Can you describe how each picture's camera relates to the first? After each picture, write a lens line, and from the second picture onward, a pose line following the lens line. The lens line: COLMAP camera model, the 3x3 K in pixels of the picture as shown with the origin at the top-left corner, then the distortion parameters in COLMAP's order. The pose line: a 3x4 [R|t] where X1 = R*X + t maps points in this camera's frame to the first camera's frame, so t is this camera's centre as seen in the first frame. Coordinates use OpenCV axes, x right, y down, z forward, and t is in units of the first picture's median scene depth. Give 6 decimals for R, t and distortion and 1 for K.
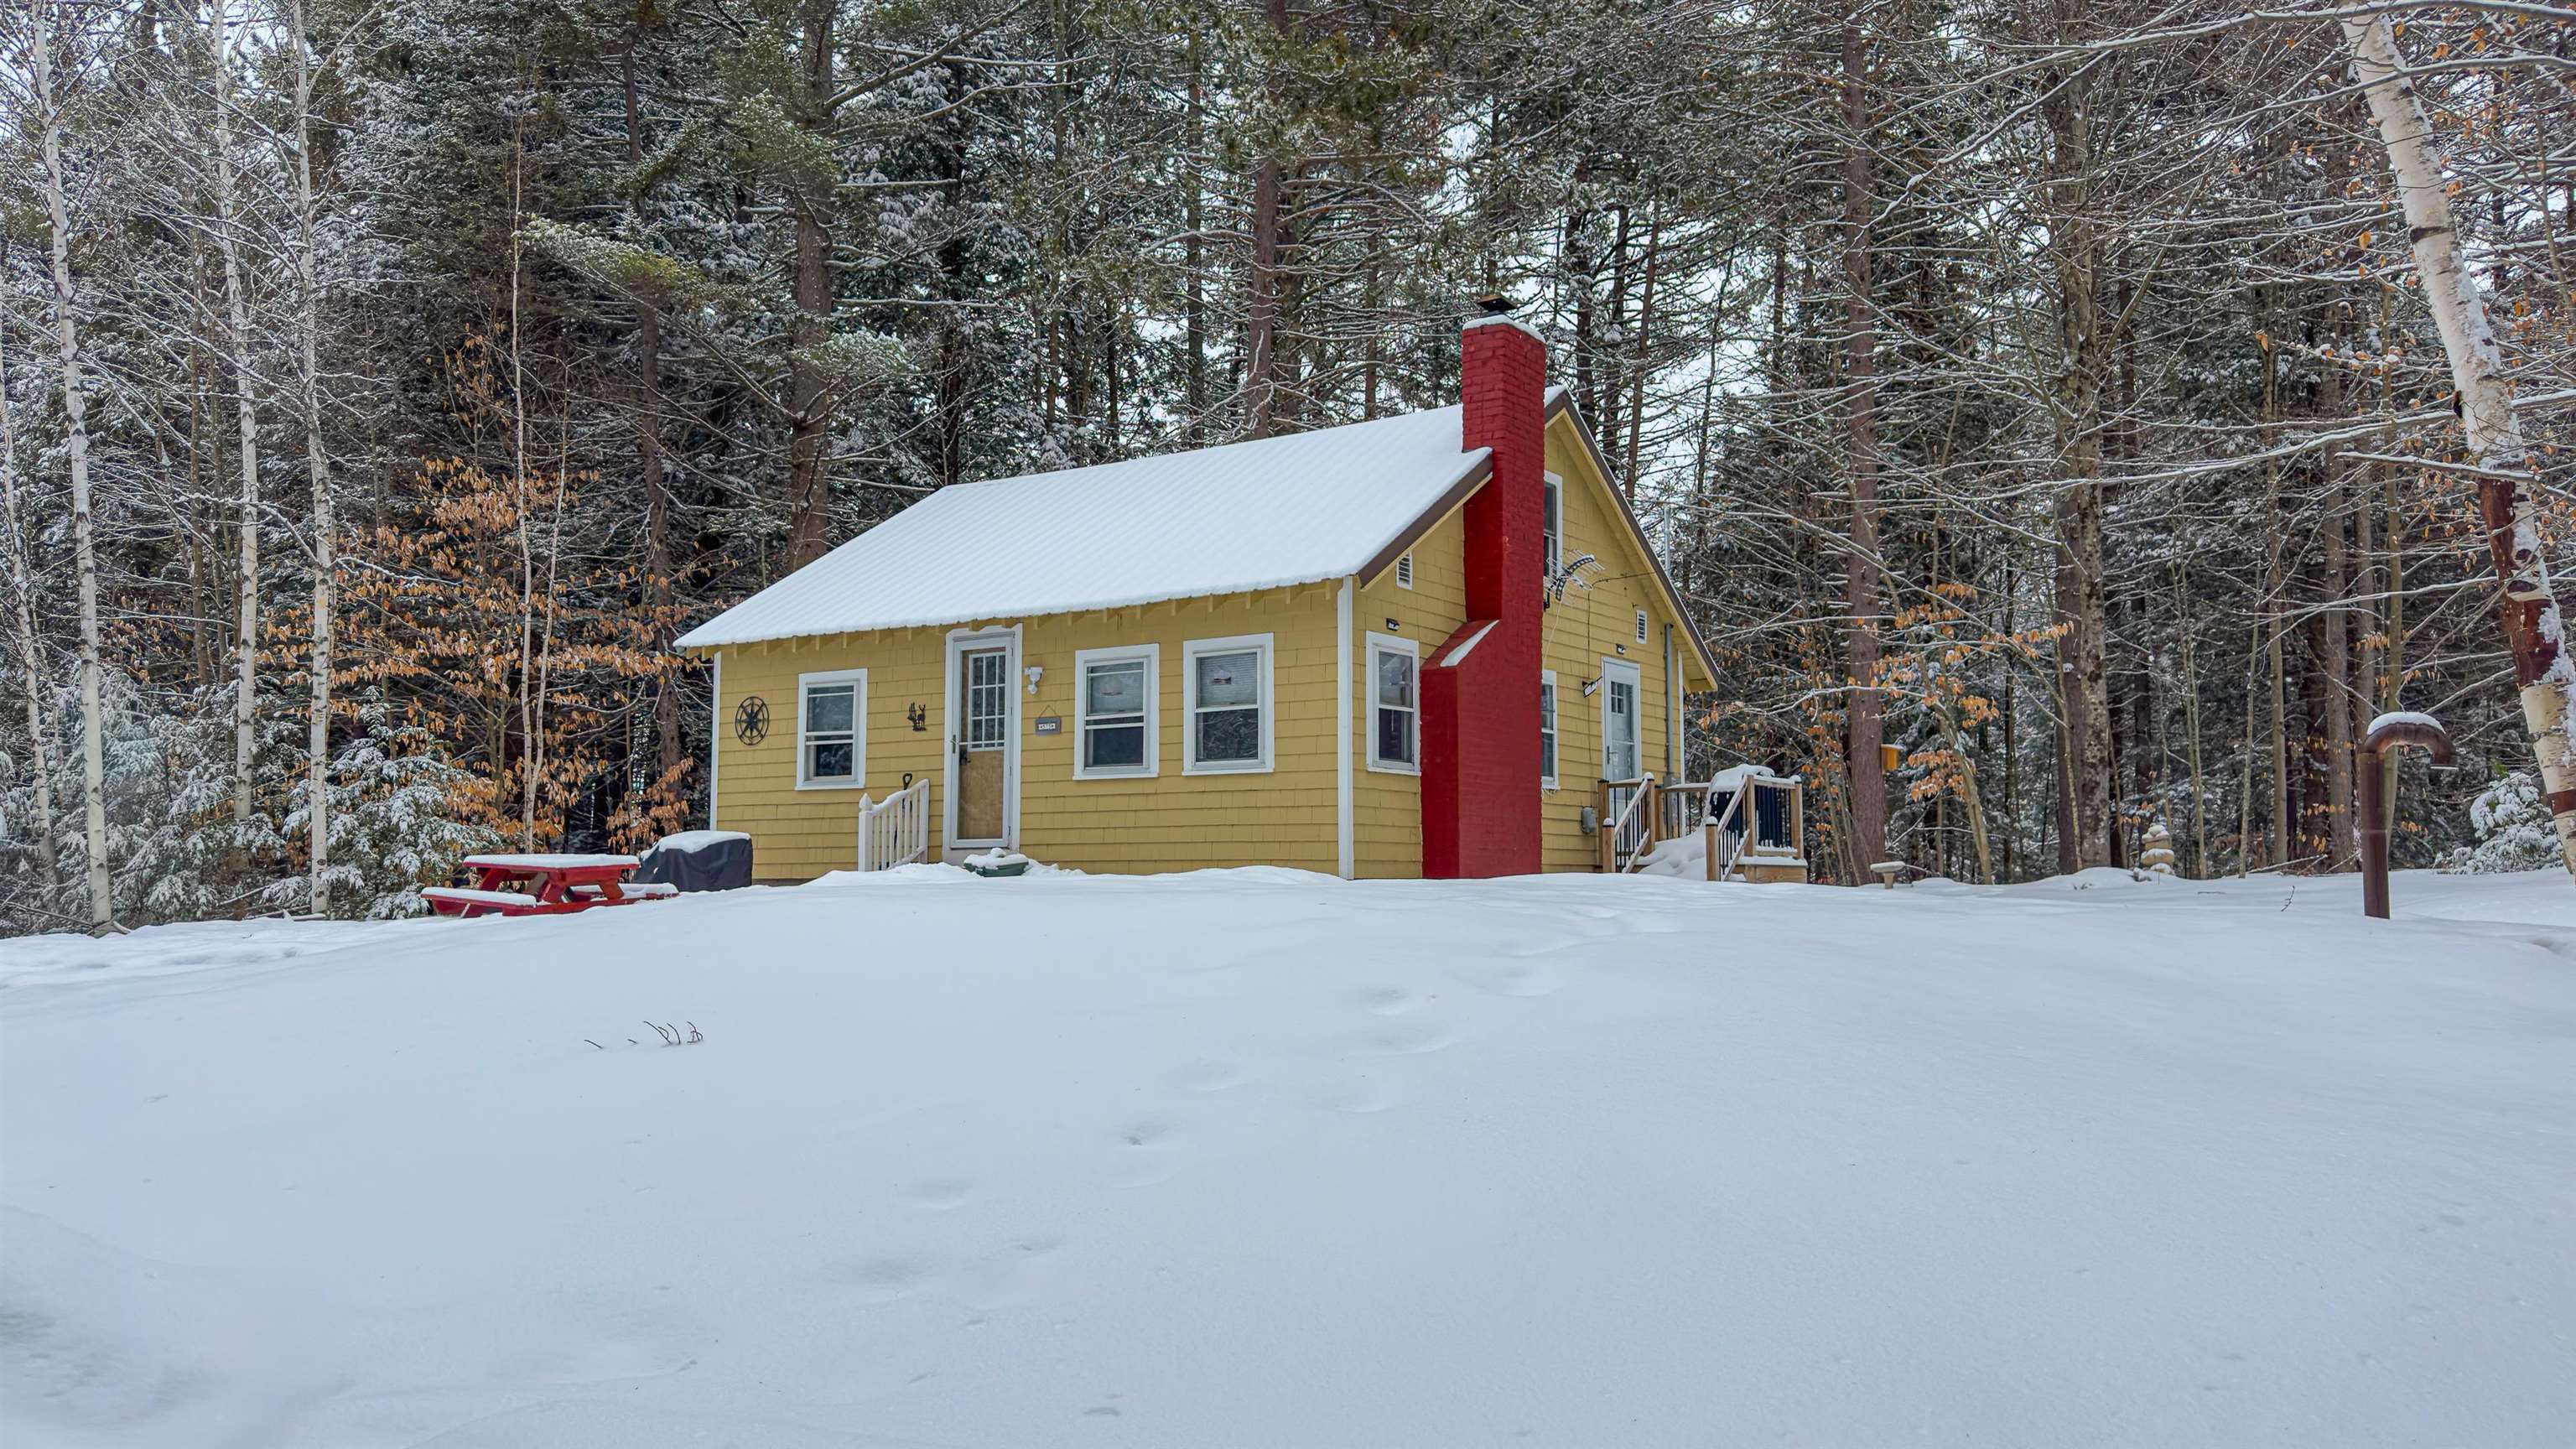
lens RADIAL K [[1878.6, 0, 1302.3], [0, 1878.6, 733.4], [0, 0, 1]] dist [0.128879, -0.222160]
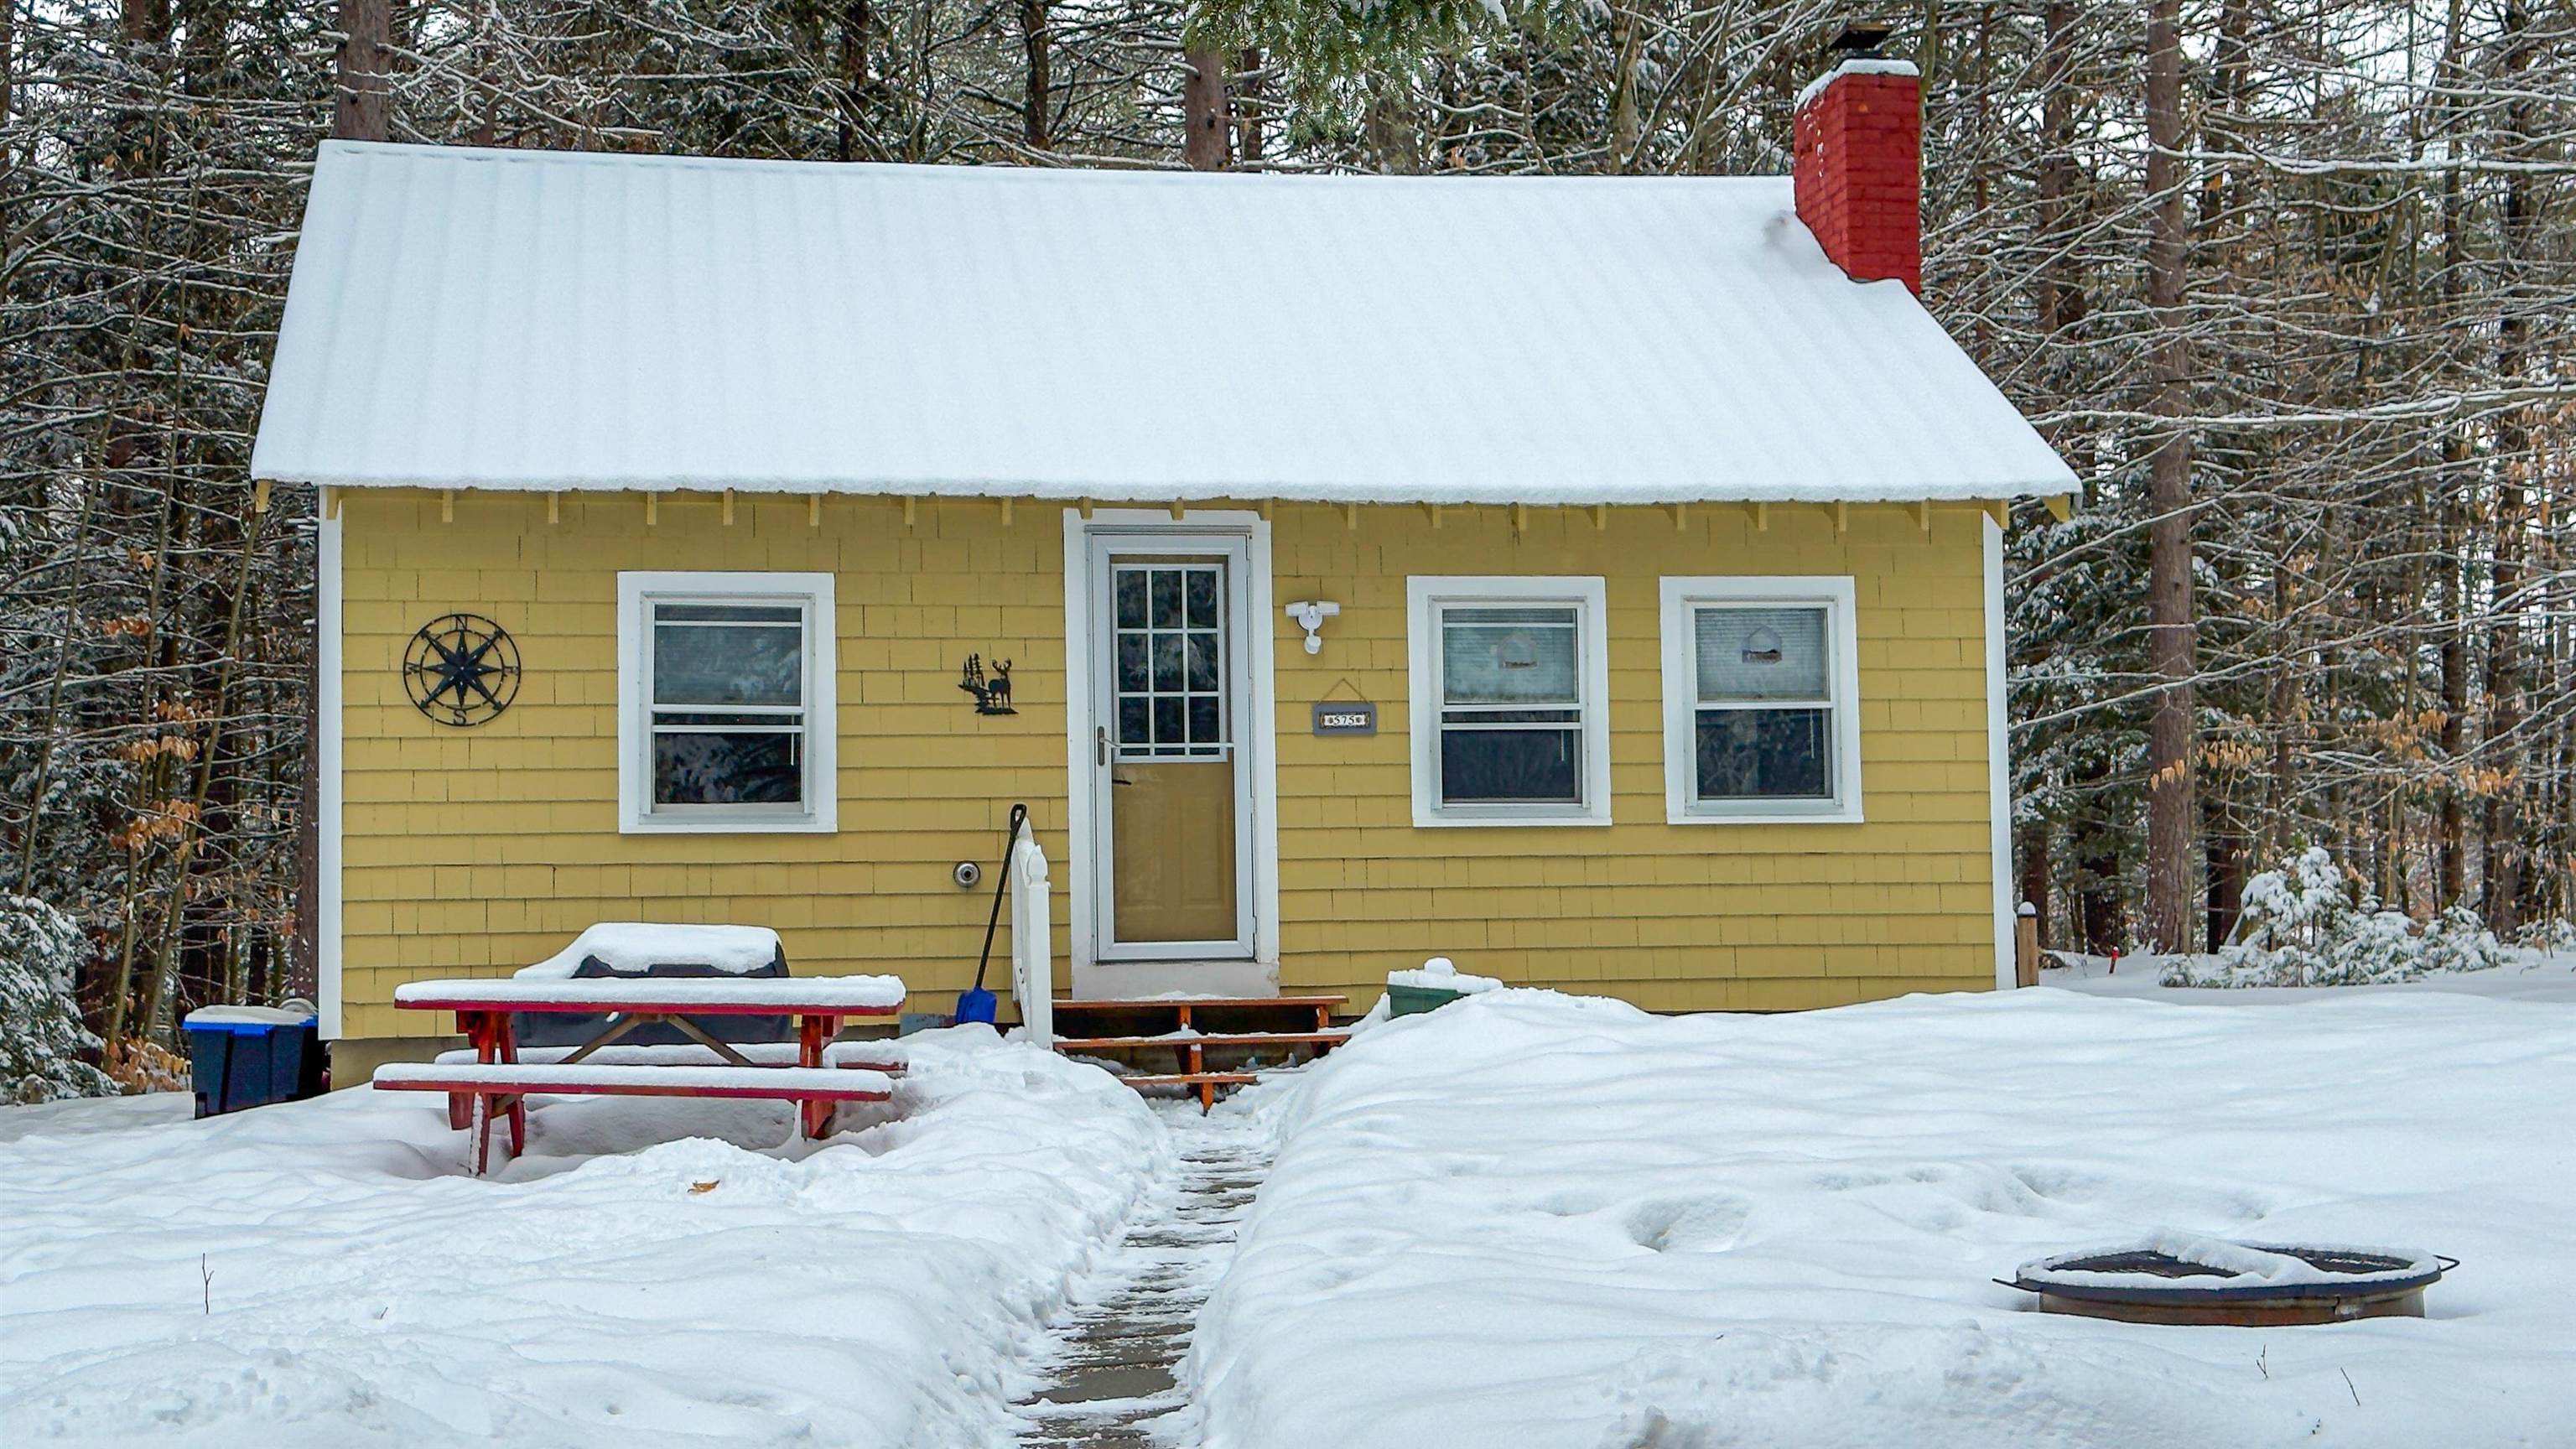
lens RADIAL K [[3646.9, 0, 1288.0], [0, 3646.9, 724.5], [0, 0, 1]] dist [0.136519, -0.052404]
pose [[0.715254, 0.038238, 0.697818, -0.825586], [-0.036466, 0.999184, -0.017374, 0.014944], [-0.697912, -0.013020, 0.716065, 0.300181]]
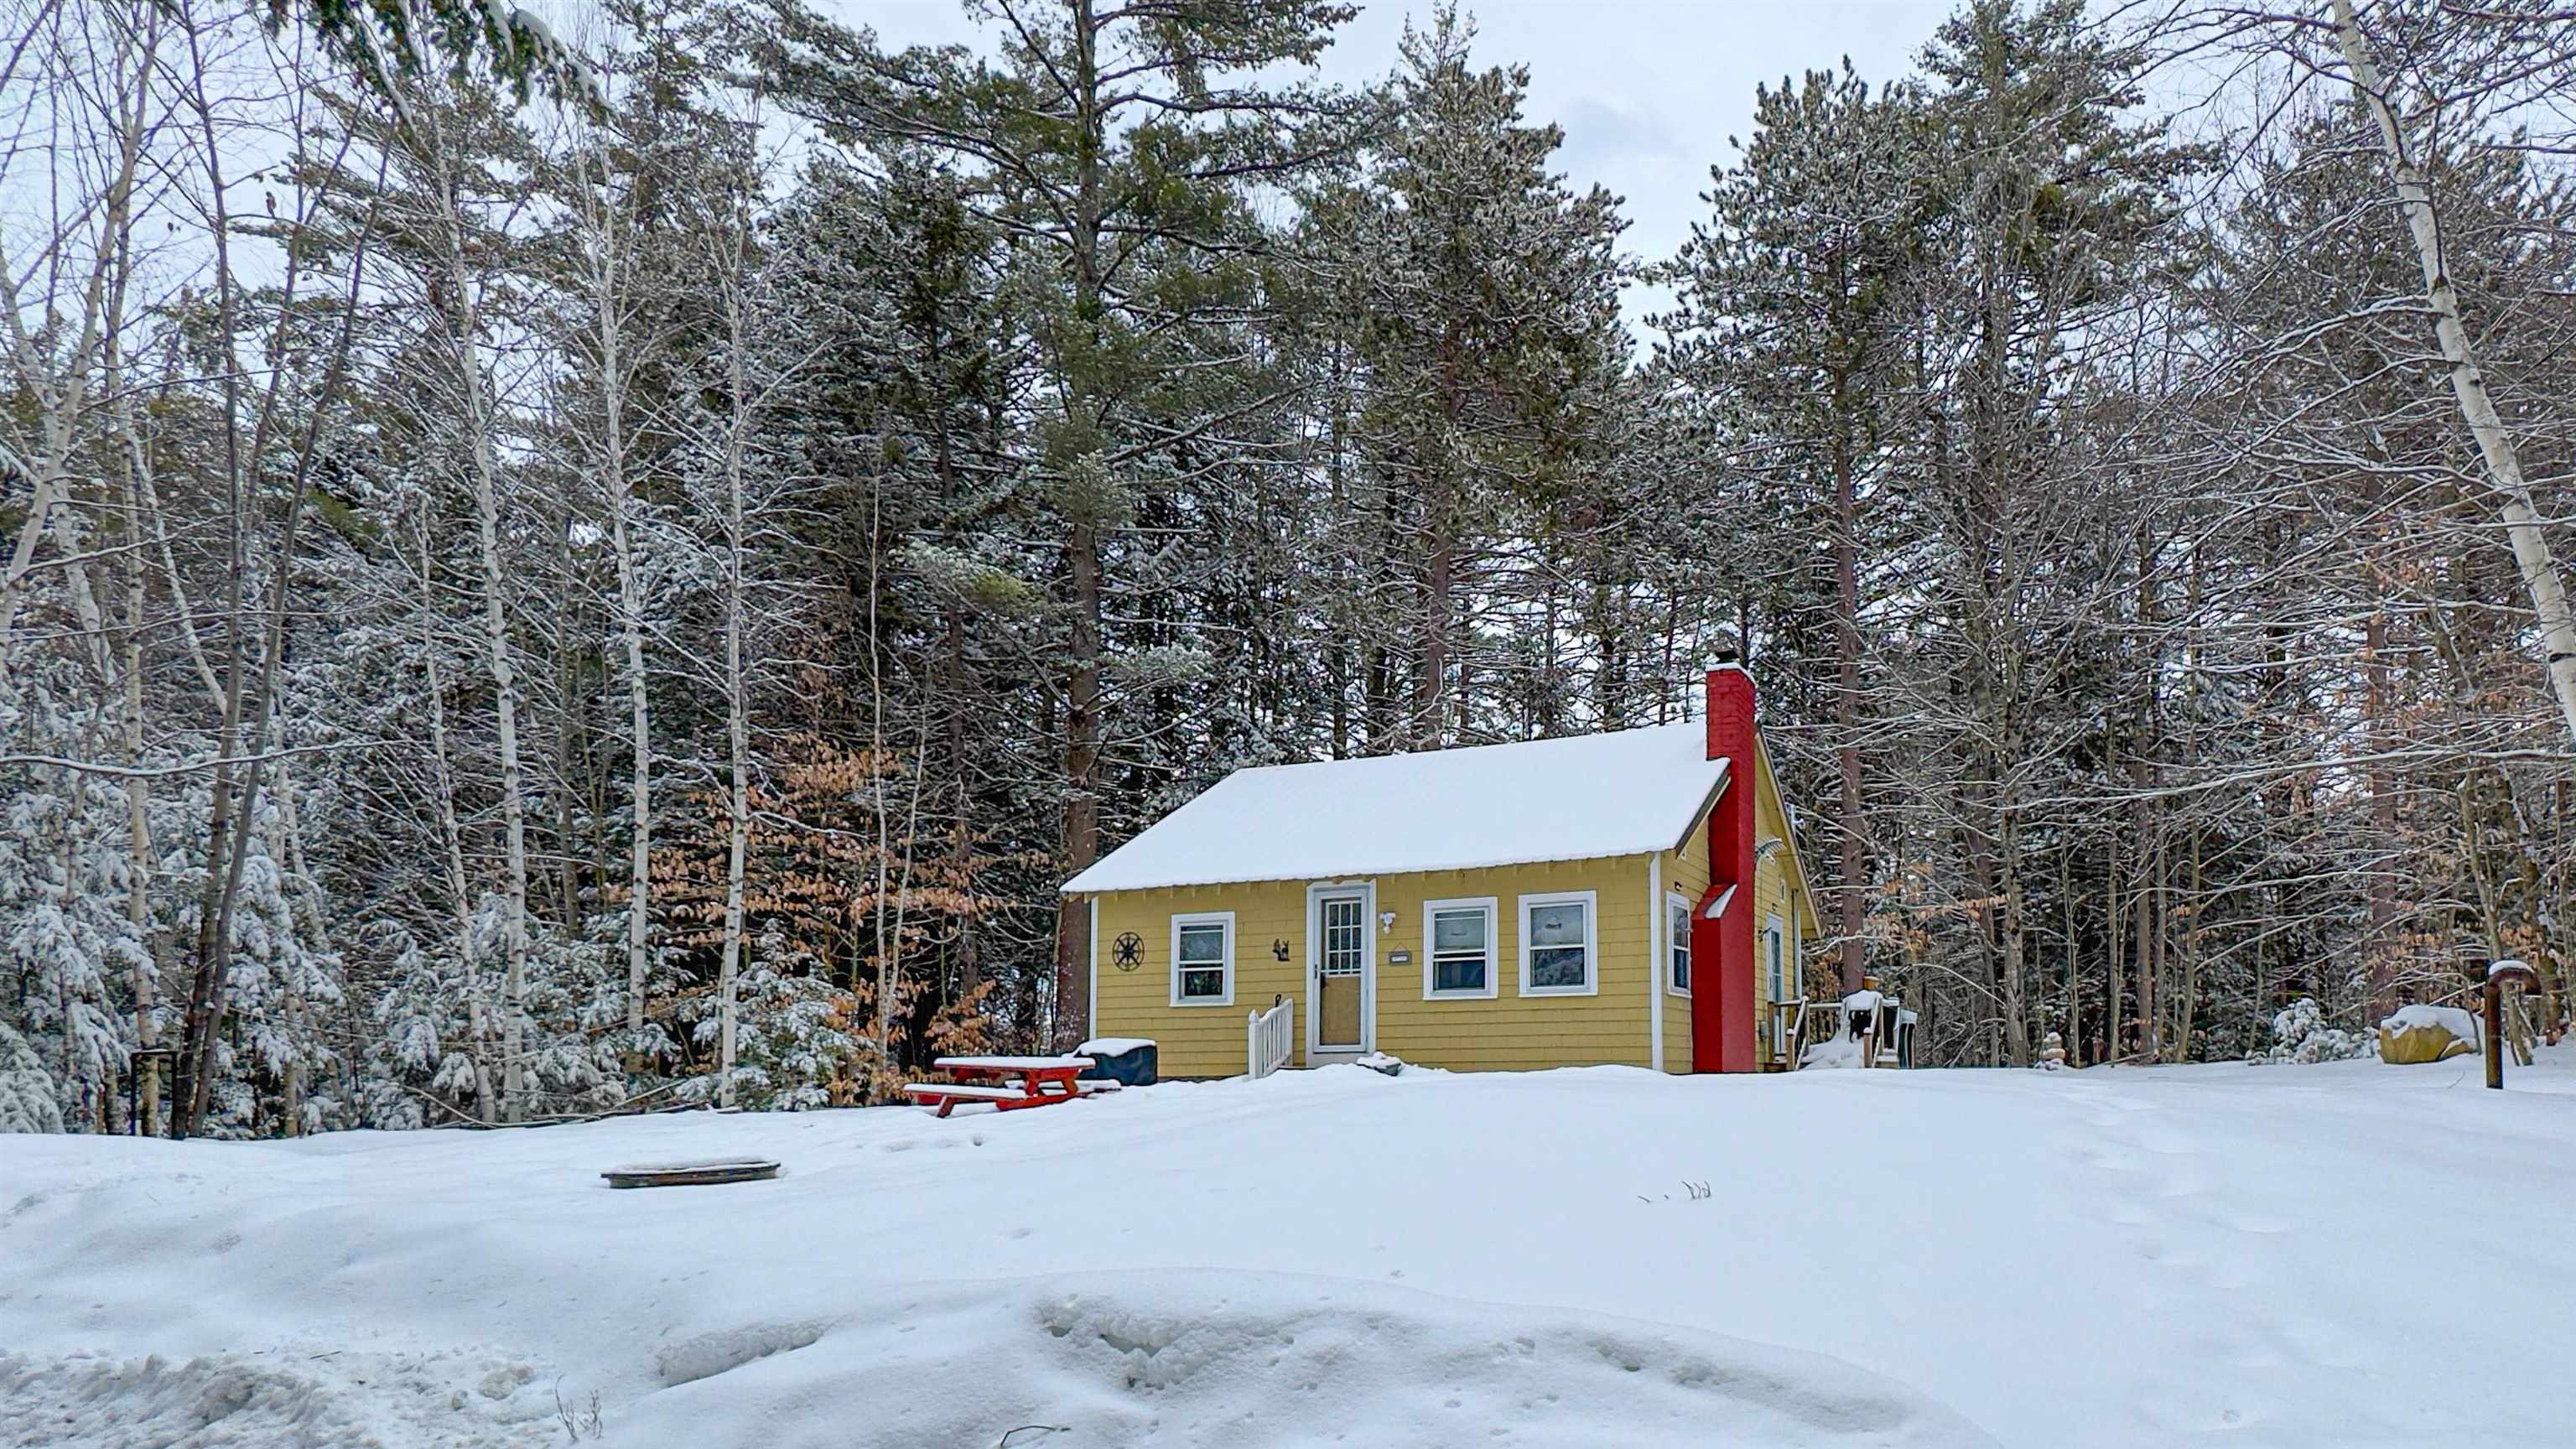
lens RADIAL K [[1399.2, 0, 1573.3], [0, 1399.2, 983.7], [0, 0, 1]] dist [0.005755, 0.000850]
pose [[0.978373, 0.006891, 0.206735, -0.215191], [-0.009649, 0.999877, 0.012335, 0.000417], [-0.206625, -0.014063, 0.978319, 0.029340]]
